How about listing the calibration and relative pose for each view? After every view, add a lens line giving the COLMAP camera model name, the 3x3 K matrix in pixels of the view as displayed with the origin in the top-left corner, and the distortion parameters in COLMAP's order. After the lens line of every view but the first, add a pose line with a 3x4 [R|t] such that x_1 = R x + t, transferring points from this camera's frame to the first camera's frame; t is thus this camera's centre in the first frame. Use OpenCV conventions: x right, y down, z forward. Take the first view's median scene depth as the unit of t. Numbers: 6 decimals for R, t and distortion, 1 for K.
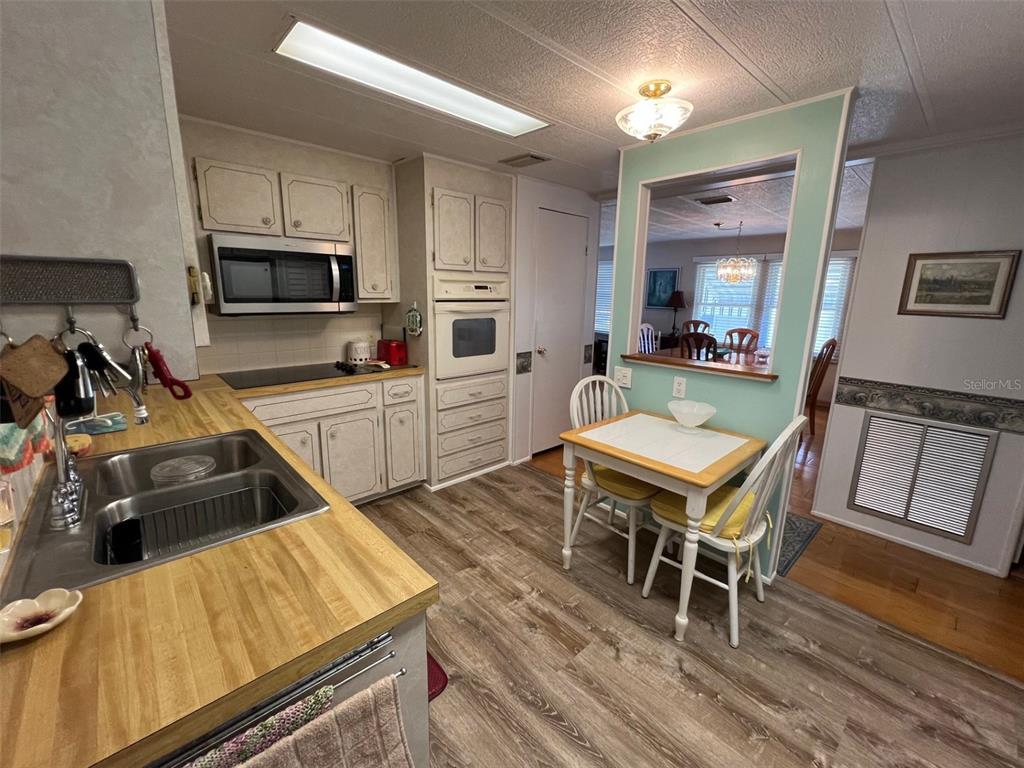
lens RADIAL K [[439.4, 0, 506.0], [0, 439.4, 387.0], [0, 0, 1]] dist [0.002993, 0.000499]
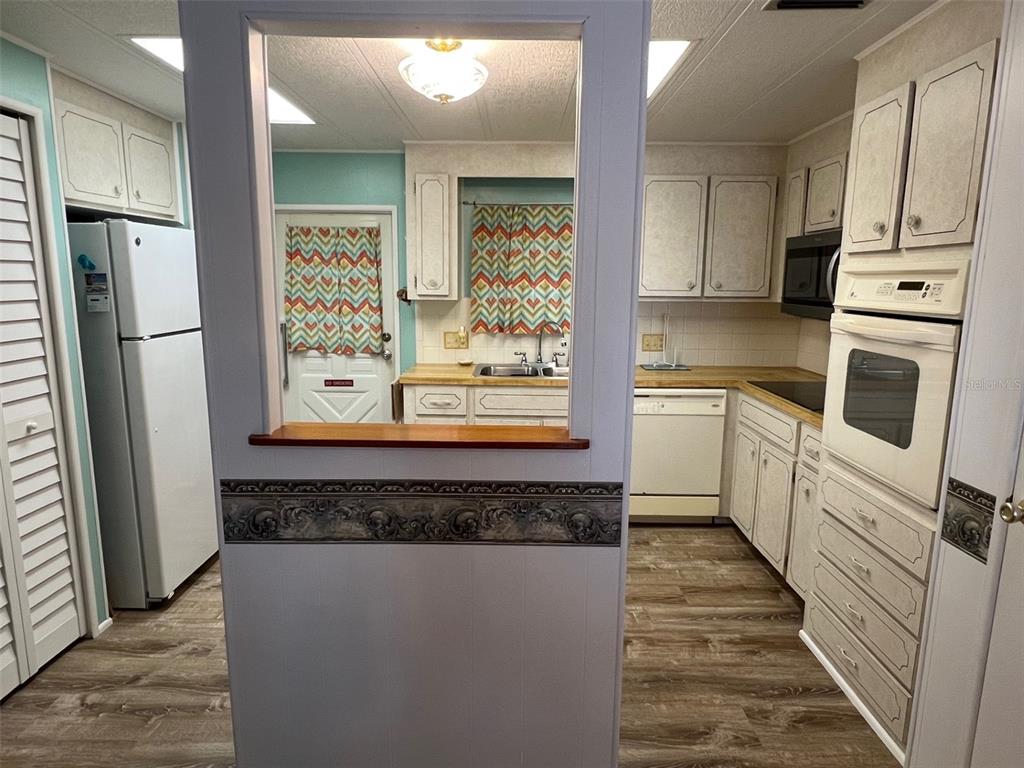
lens RADIAL K [[631.9, 0, 509.4], [0, 631.9, 383.7], [0, 0, 1]] dist [0.007924, 0.000985]
pose [[-0.684034, 0.102268, -0.722246, 0.658665], [-0.175475, 0.937978, 0.299007, -0.253230], [0.708030, 0.331267, -0.623663, 1.139462]]
